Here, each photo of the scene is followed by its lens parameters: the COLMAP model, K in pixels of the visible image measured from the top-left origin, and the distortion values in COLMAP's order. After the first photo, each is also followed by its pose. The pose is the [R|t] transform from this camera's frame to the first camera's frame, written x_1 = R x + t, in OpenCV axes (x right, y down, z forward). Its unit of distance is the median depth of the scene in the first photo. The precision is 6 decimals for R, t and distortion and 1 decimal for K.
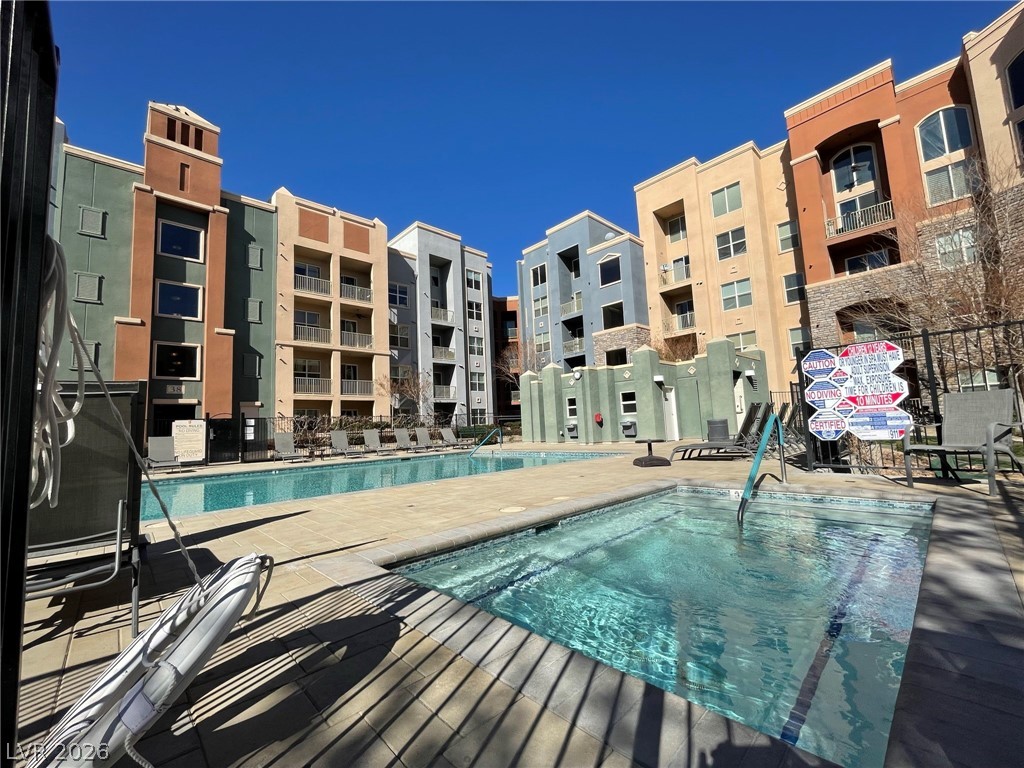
lens RADIAL K [[413.4, 0, 512.0], [0, 413.4, 384.0], [0, 0, 1]] dist [0.000965, -0.000271]
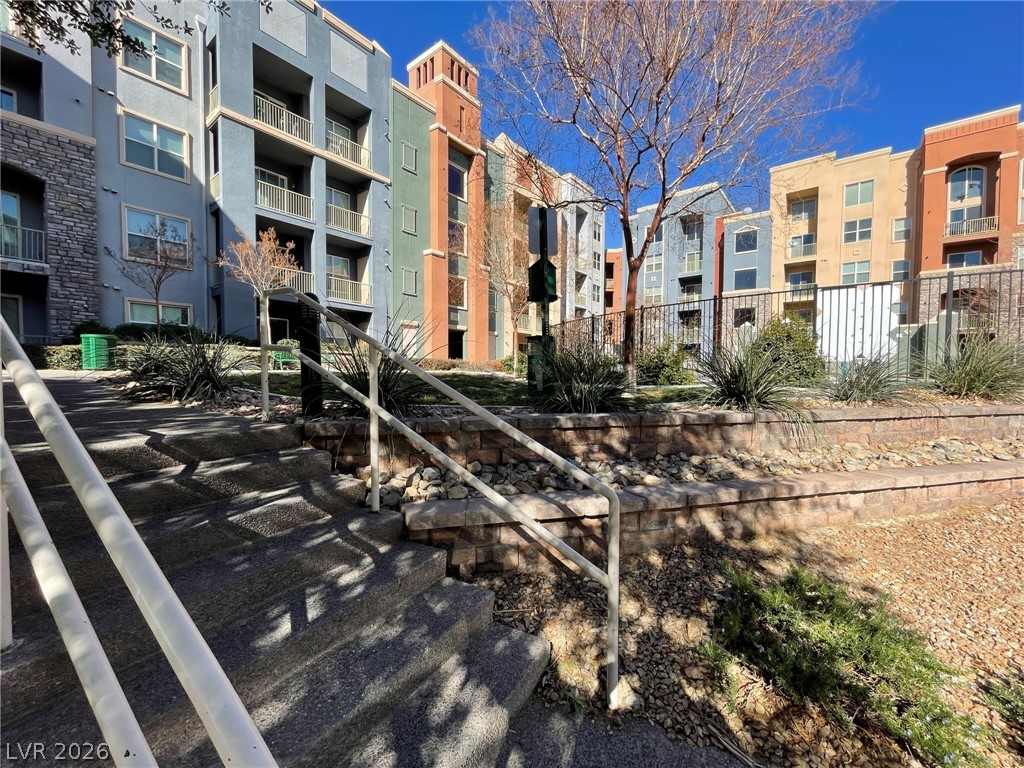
lens RADIAL K [[413.4, 0, 512.0], [0, 413.4, 384.0], [0, 0, 1]] dist [0.000965, -0.000271]
pose [[0.987789, 0.049899, 0.147590, -0.649549], [-0.069193, 0.989276, 0.128631, 0.032567], [-0.139589, -0.137272, 0.980648, -0.148831]]
